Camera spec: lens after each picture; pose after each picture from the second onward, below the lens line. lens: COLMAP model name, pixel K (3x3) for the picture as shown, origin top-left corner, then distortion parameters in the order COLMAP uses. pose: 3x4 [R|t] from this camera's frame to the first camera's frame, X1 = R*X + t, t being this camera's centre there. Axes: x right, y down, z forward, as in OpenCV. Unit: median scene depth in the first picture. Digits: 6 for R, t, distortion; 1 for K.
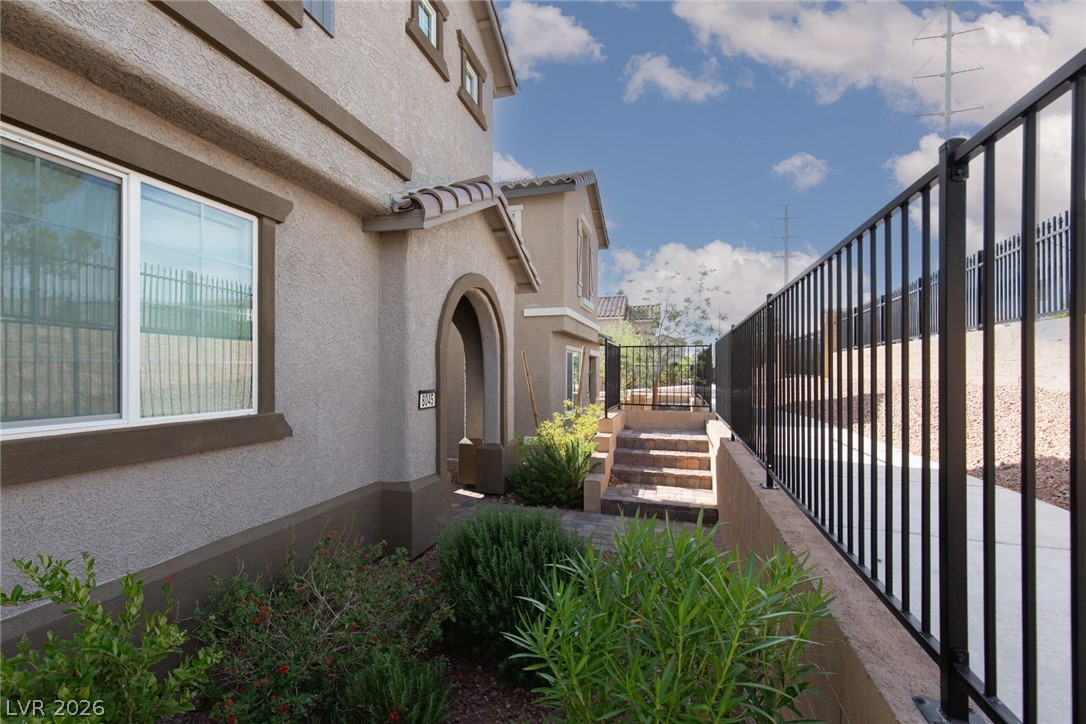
lens RADIAL K [[501.6, 0, 545.6], [0, 501.6, 366.9], [0, 0, 1]] dist [0.001774, 0.000268]
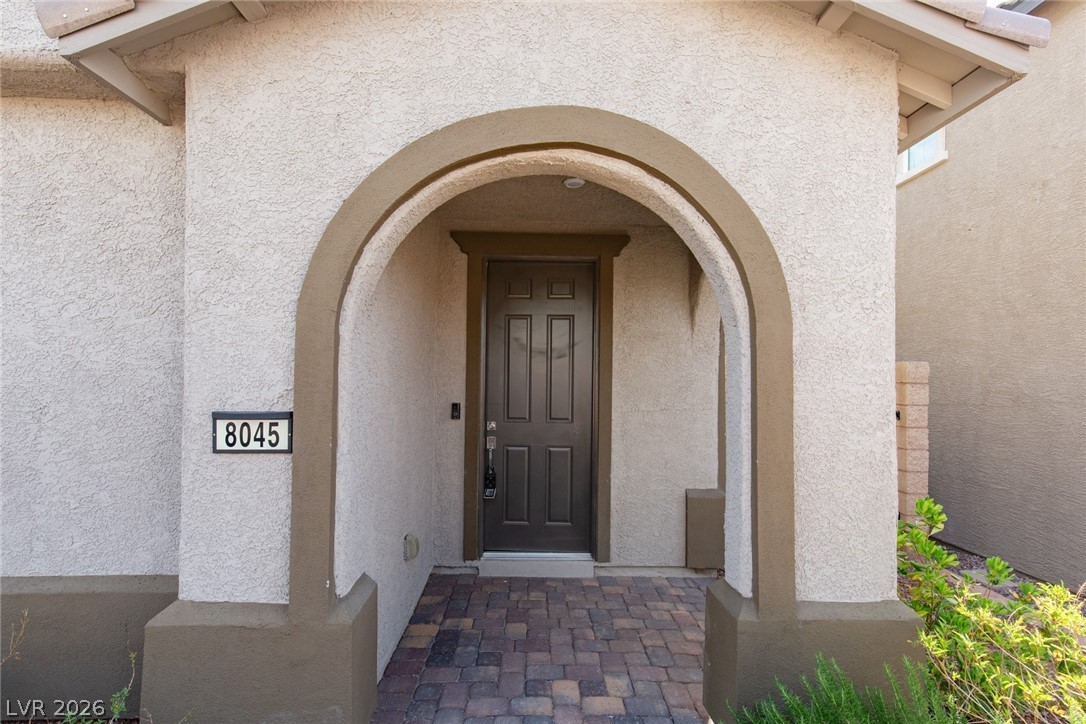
lens RADIAL K [[492.5, 0, 545.1], [0, 492.5, 380.2], [0, 0, 1]] dist [0.000567, 0.000097]
pose [[0.282560, -0.002879, -0.959245, 0.297739], [-0.001527, 0.999993, -0.003451, 0.021236], [0.959248, 0.002439, 0.282554, 1.277198]]
